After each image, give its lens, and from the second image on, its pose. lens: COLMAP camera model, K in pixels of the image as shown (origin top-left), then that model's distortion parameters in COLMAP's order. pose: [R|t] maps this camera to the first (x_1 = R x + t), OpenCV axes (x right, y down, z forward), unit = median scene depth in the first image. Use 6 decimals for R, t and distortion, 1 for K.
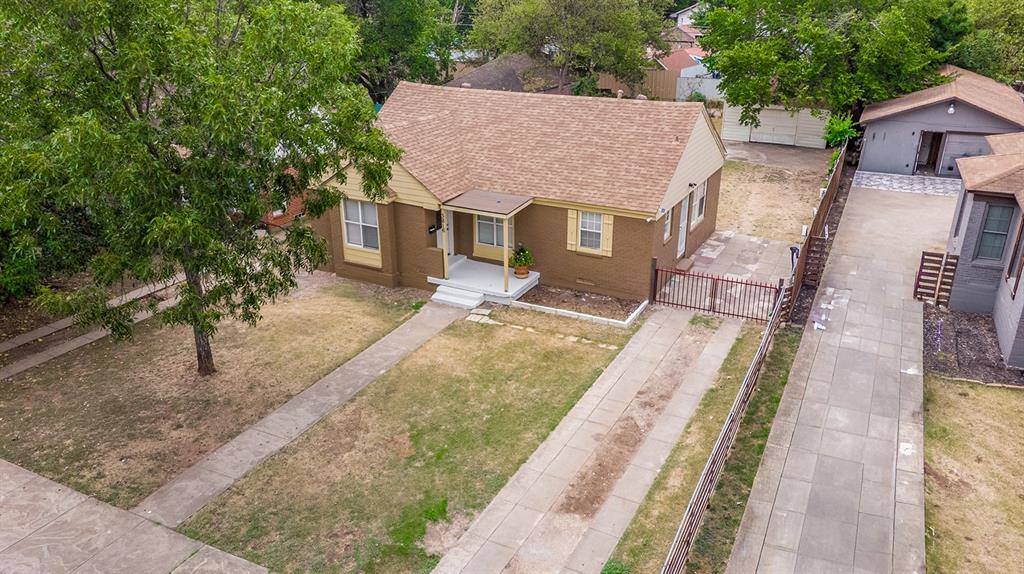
lens RADIAL K [[764.0, 0, 513.1], [0, 764.0, 274.3], [0, 0, 1]] dist [-0.002295, 0.054131]
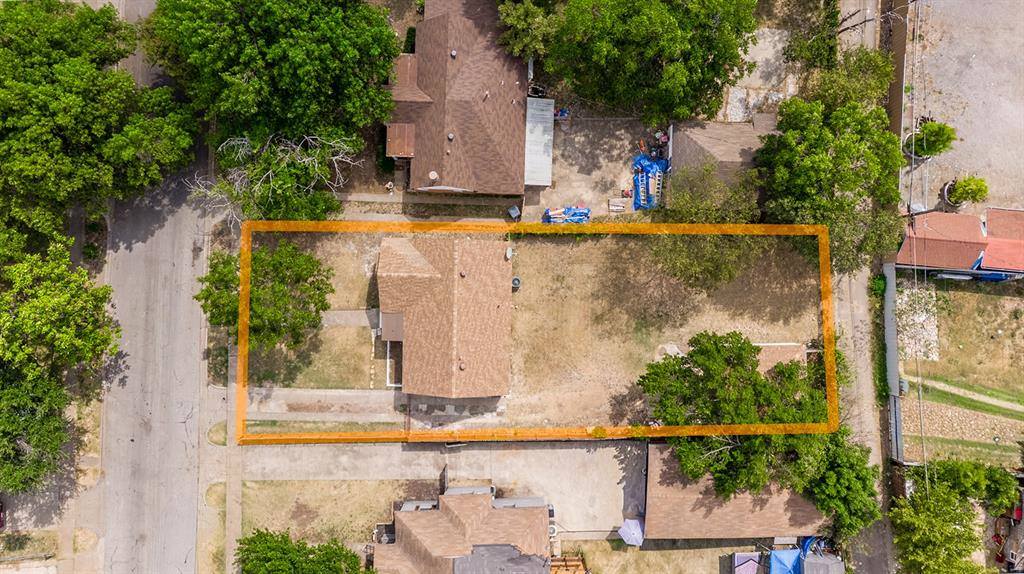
lens RADIAL K [[764.0, 0, 513.1], [0, 764.0, 274.3], [0, 0, 1]] dist [-0.002295, 0.054131]
pose [[0.453017, 0.889293, -0.062711, 0.160073], [-0.324224, 0.229872, 0.917626, -2.626782], [0.830454, -0.395368, 0.392466, 0.406553]]
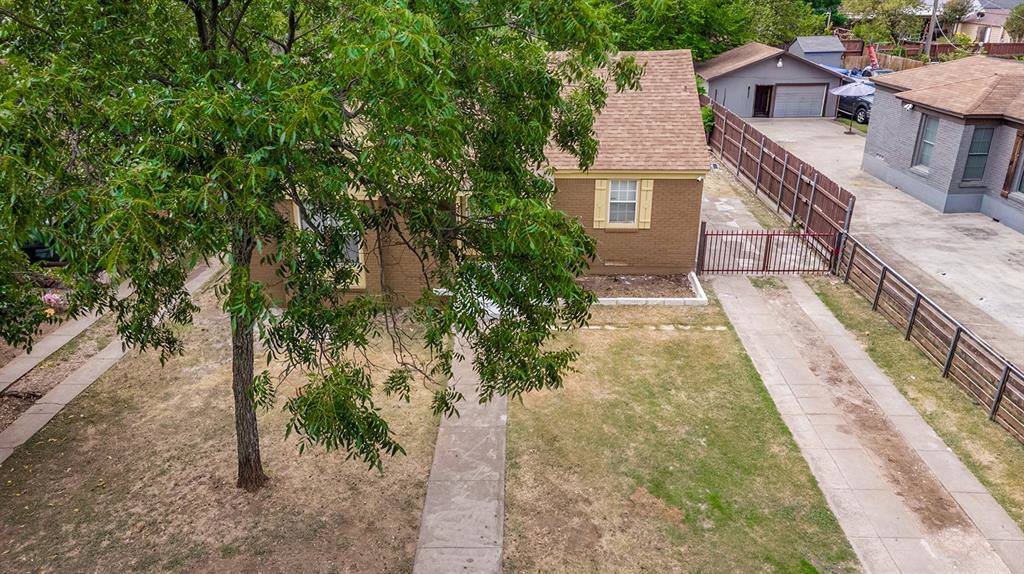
lens RADIAL K [[764.0, 0, 513.1], [0, 764.0, 274.3], [0, 0, 1]] dist [-0.002295, 0.054131]
pose [[0.897120, -0.157891, 0.412608, -0.372937], [0.158932, 0.986769, 0.032043, -0.024160], [-0.412209, 0.036830, 0.910345, 0.282197]]
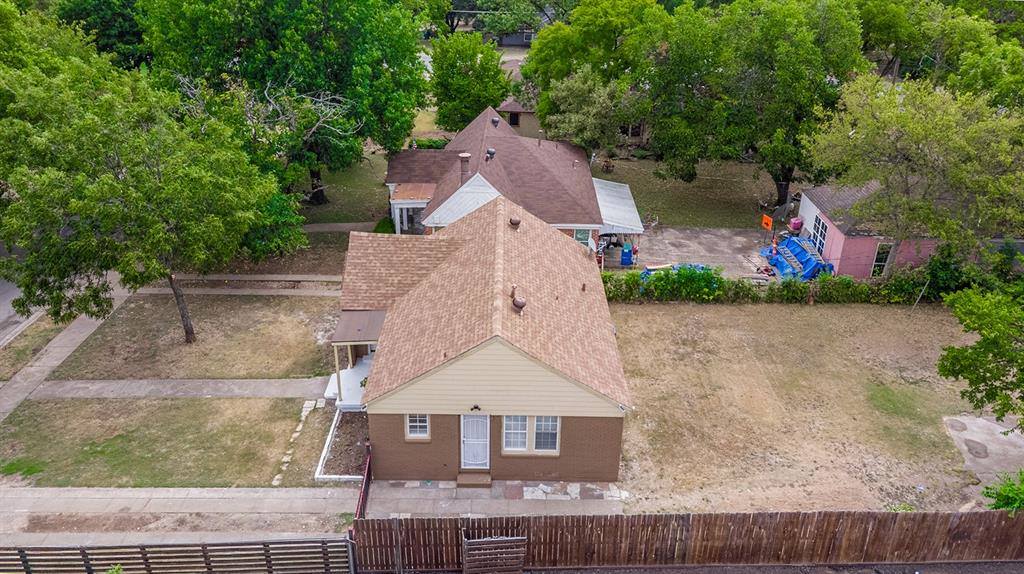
lens RADIAL K [[764.0, 0, 513.1], [0, 764.0, 274.3], [0, 0, 1]] dist [-0.002295, 0.054131]
pose [[0.471477, 0.390082, -0.790914, 0.998195], [-0.339257, 0.908061, 0.245623, -0.548795], [0.814012, 0.152517, 0.560467, 0.520294]]
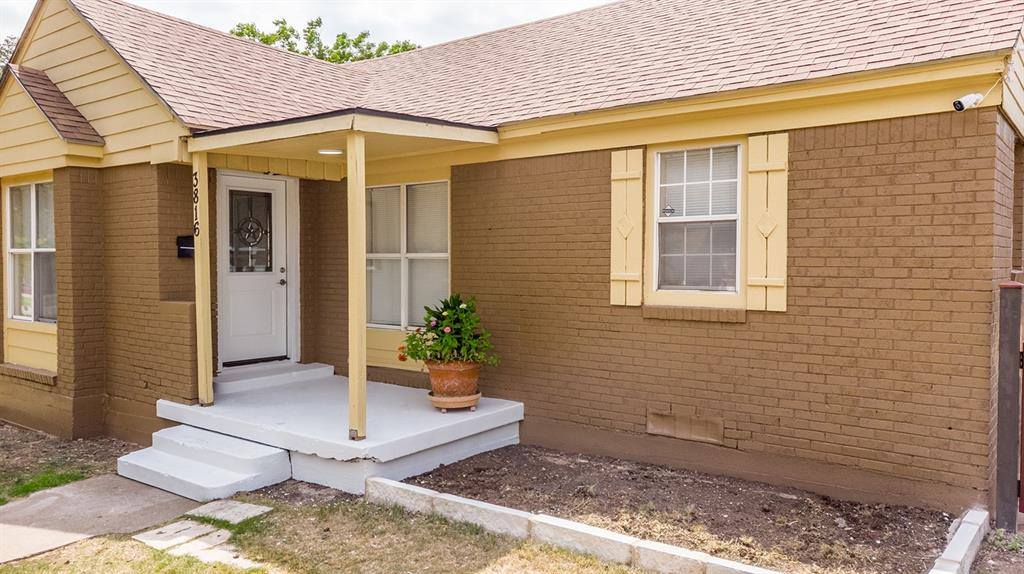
lens RADIAL K [[764.0, 0, 513.1], [0, 764.0, 274.3], [0, 0, 1]] dist [-0.002295, 0.054131]
pose [[0.985866, 0.008555, -0.167318, 0.084042], [-0.066987, 0.935518, -0.346869, 0.055879], [0.153561, 0.353174, 0.922869, 0.759918]]
